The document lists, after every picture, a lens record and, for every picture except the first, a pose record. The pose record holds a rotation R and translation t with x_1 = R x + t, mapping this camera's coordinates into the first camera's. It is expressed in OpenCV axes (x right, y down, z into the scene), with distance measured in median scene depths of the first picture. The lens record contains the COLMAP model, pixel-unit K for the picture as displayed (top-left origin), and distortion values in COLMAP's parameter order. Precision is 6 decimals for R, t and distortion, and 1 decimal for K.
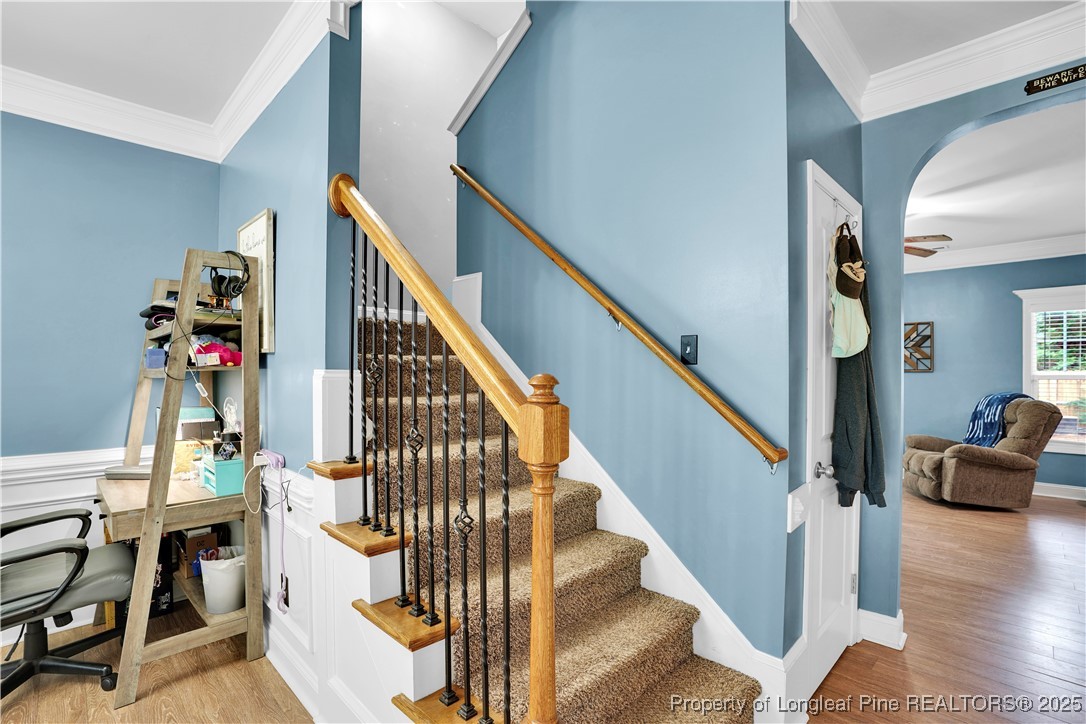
lens RADIAL K [[507.3, 0, 549.3], [0, 507.3, 373.8], [0, 0, 1]] dist [-0.063756, 0.021742]
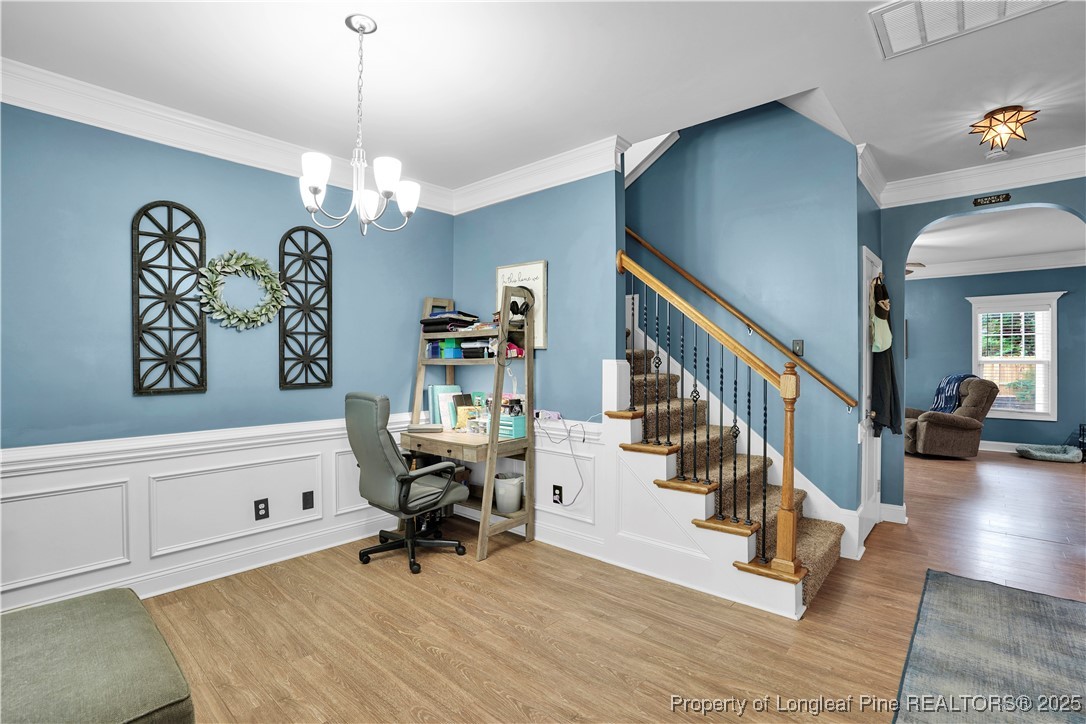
lens RADIAL K [[507.3, 0, 547.5], [0, 507.3, 361.5], [0, 0, 1]] dist [-0.063756, 0.021742]
pose [[0.998237, -0.004763, 0.059164, -0.641122], [0.004821, 0.999988, -0.000838, -0.001208], [-0.059159, 0.001122, 0.998248, -0.646075]]
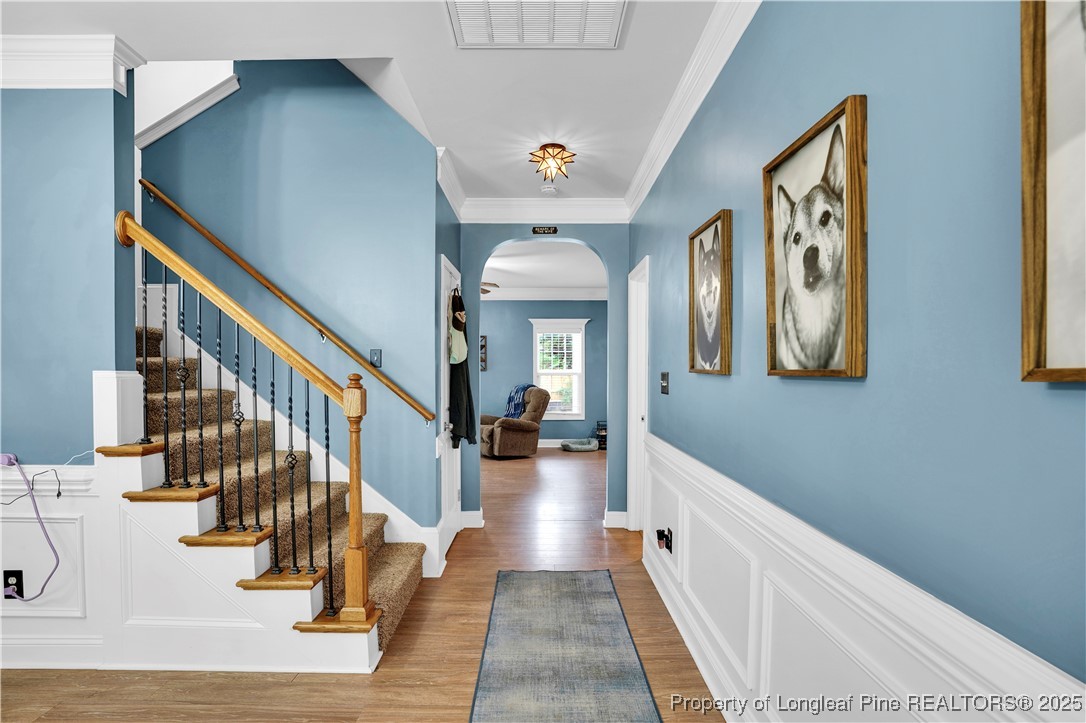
lens RADIAL K [[507.3, 0, 537.4], [0, 507.3, 379.8], [0, 0, 1]] dist [-0.063756, 0.021742]
pose [[0.712083, -0.012813, 0.701978, -0.442525], [0.004636, 0.999897, 0.013547, 0.001871], [-0.702079, -0.006393, 0.712070, -0.466959]]
